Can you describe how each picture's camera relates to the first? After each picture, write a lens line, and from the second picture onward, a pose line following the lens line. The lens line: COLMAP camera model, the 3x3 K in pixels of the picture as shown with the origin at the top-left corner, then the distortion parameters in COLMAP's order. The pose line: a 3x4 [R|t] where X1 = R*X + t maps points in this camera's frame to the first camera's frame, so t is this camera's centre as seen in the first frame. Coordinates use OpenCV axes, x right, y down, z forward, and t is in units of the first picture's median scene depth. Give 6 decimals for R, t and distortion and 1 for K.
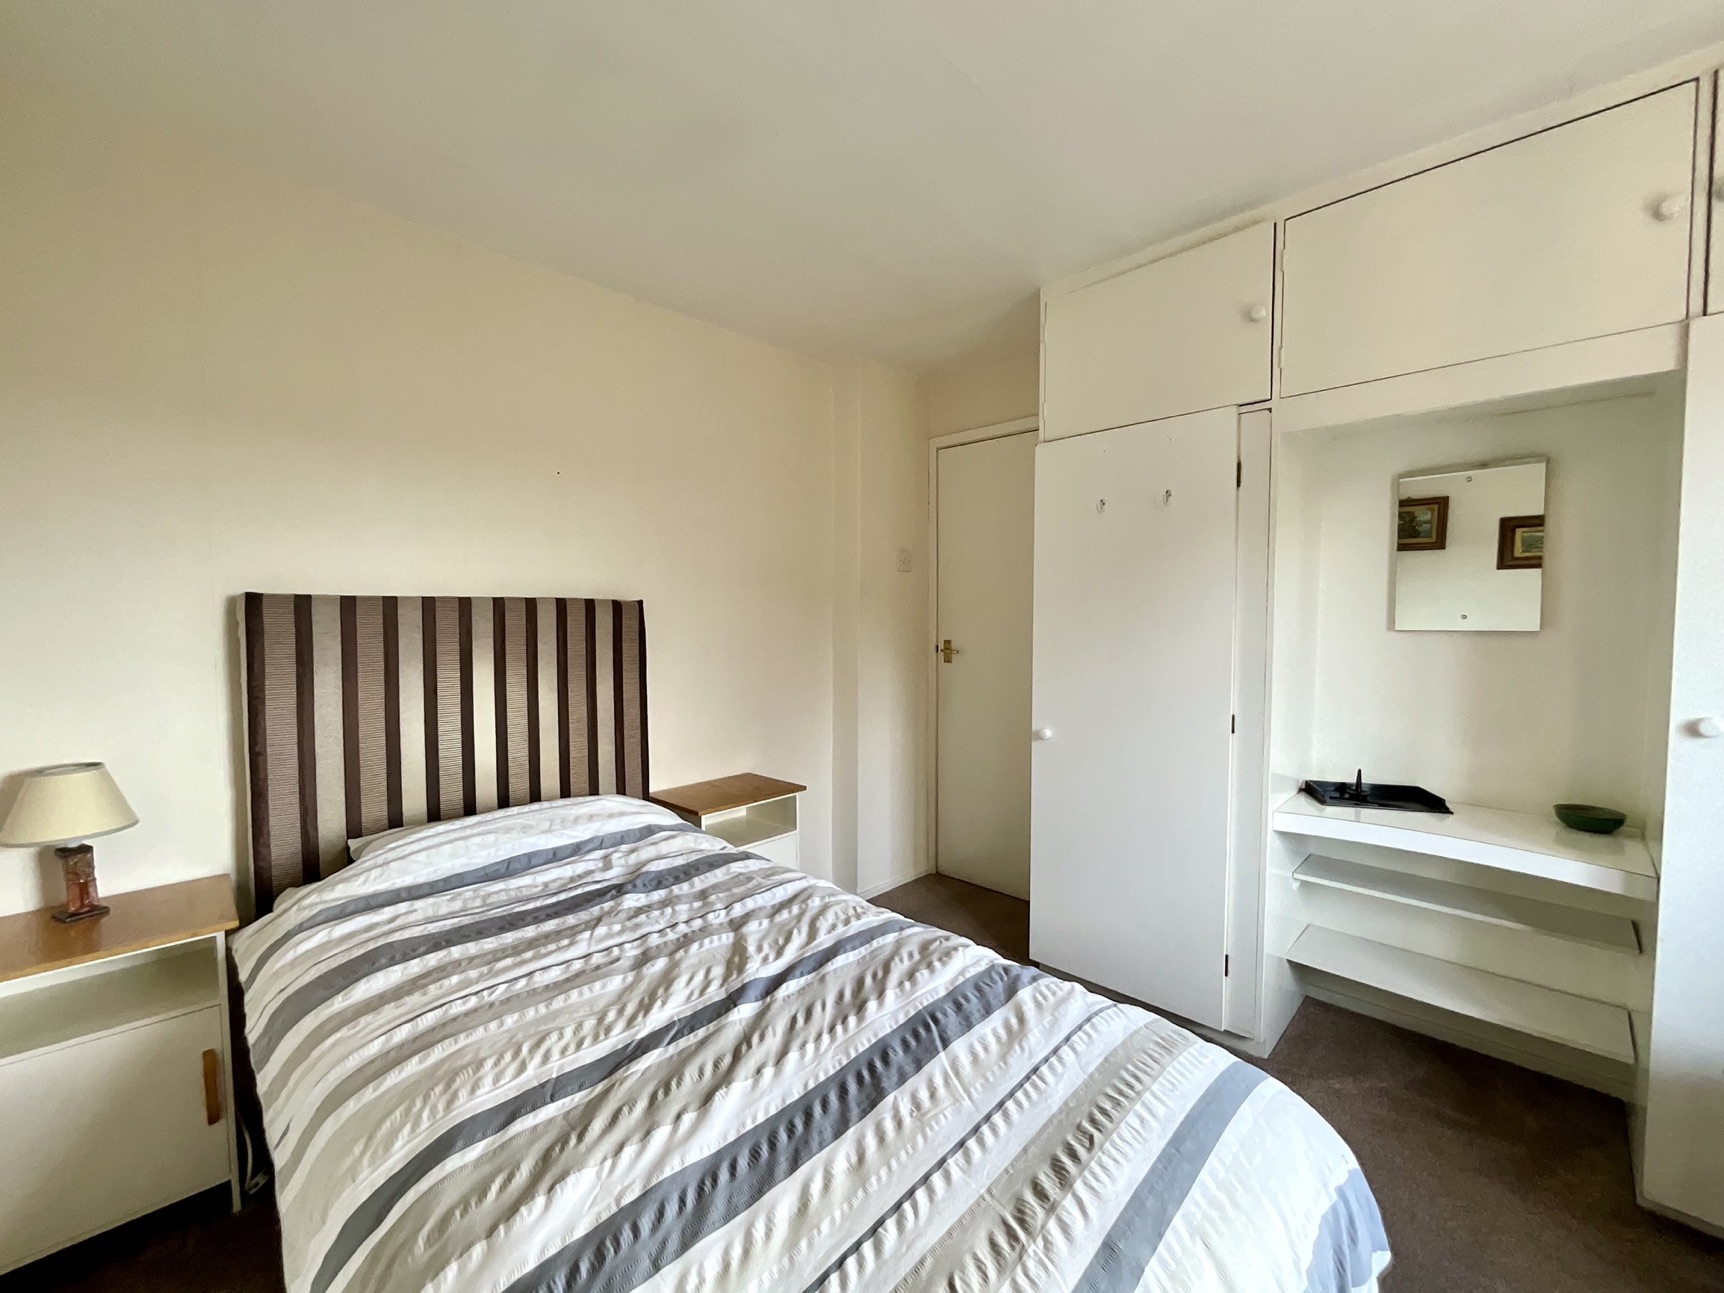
lens RADIAL K [[694.3, 0, 862.0], [0, 694.3, 646.5], [0, 0, 1]] dist [0.000290, 0.000186]
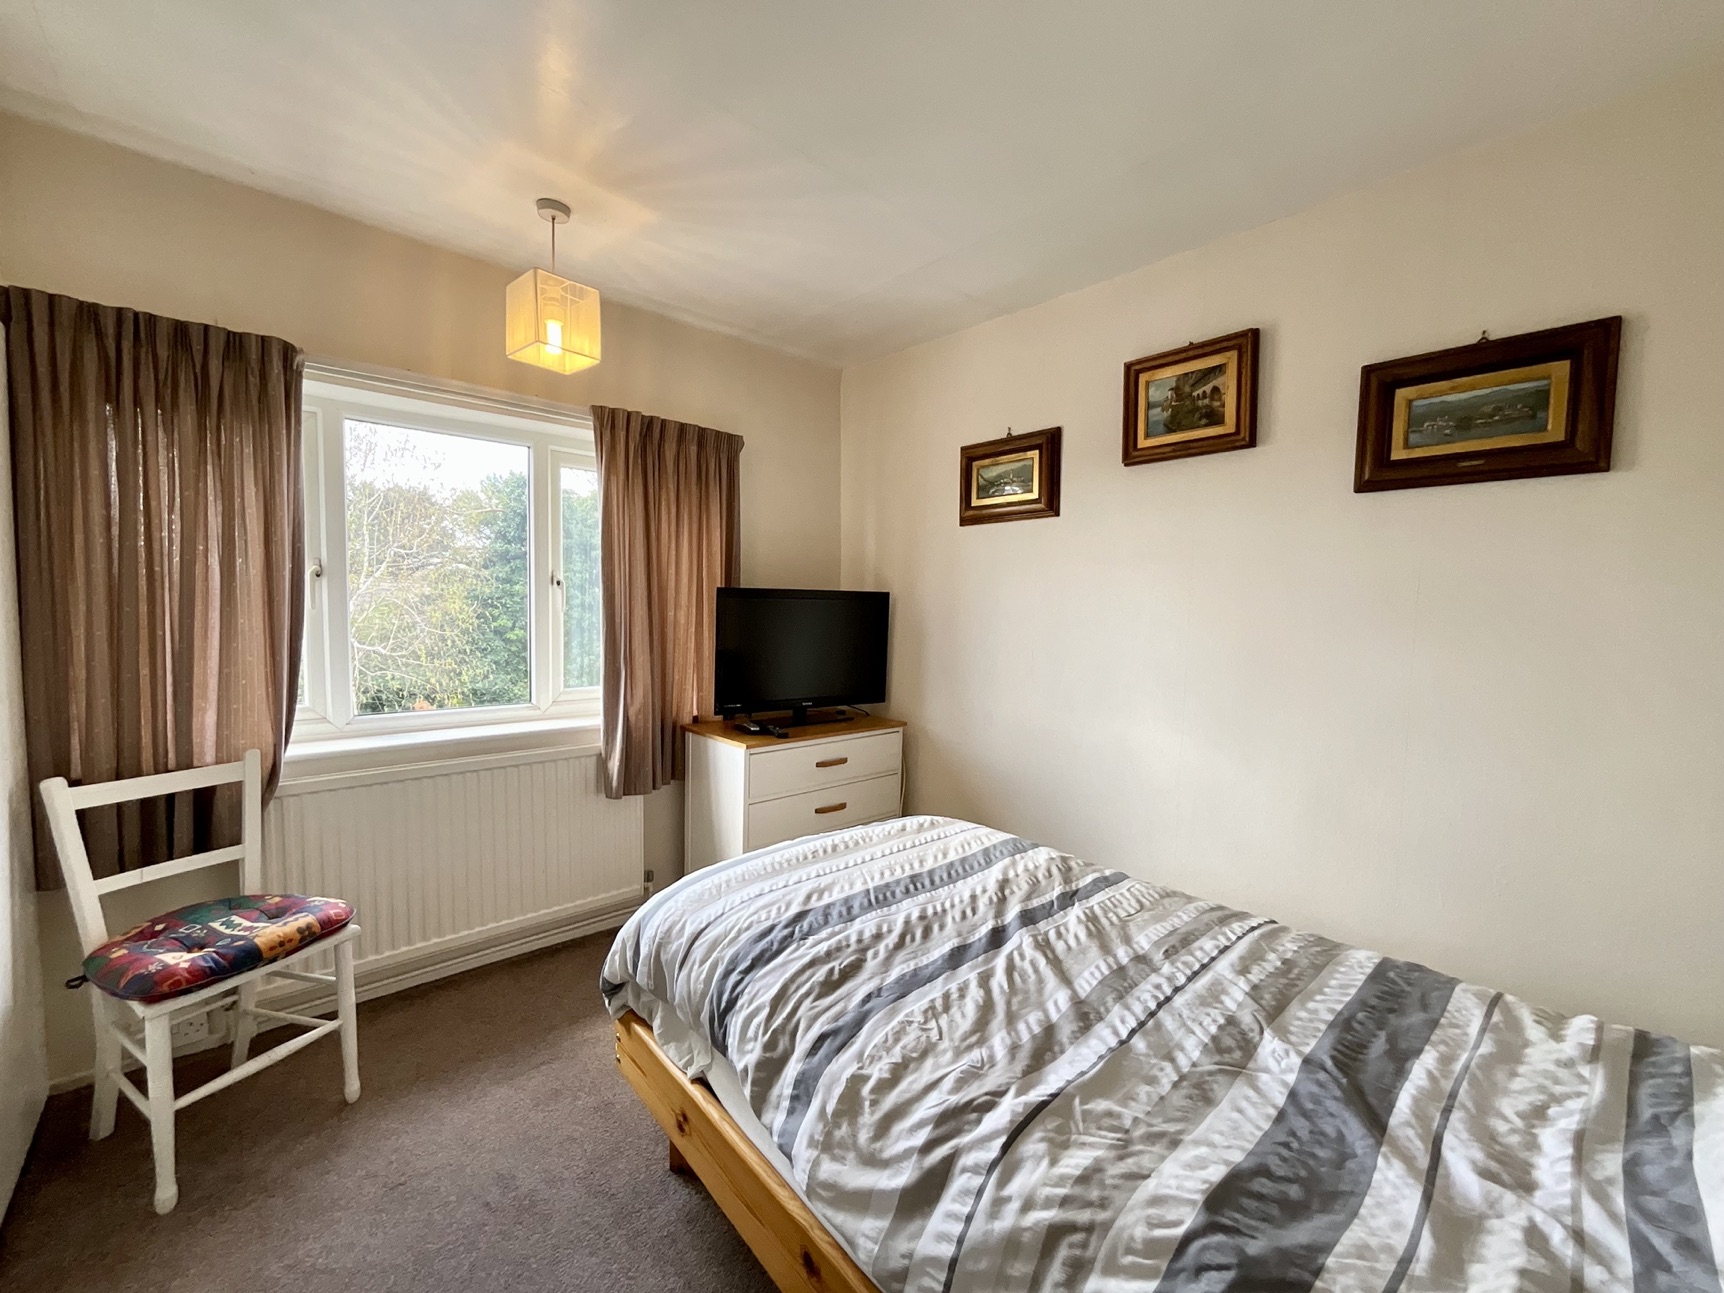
lens RADIAL K [[694.3, 0, 862.0], [0, 694.3, 646.5], [0, 0, 1]] dist [0.000290, 0.000186]
pose [[-0.997624, -0.027990, 0.062944, 0.043647], [-0.021061, 0.993909, 0.108171, -0.106697], [-0.065588, 0.106588, -0.992138, 2.107033]]
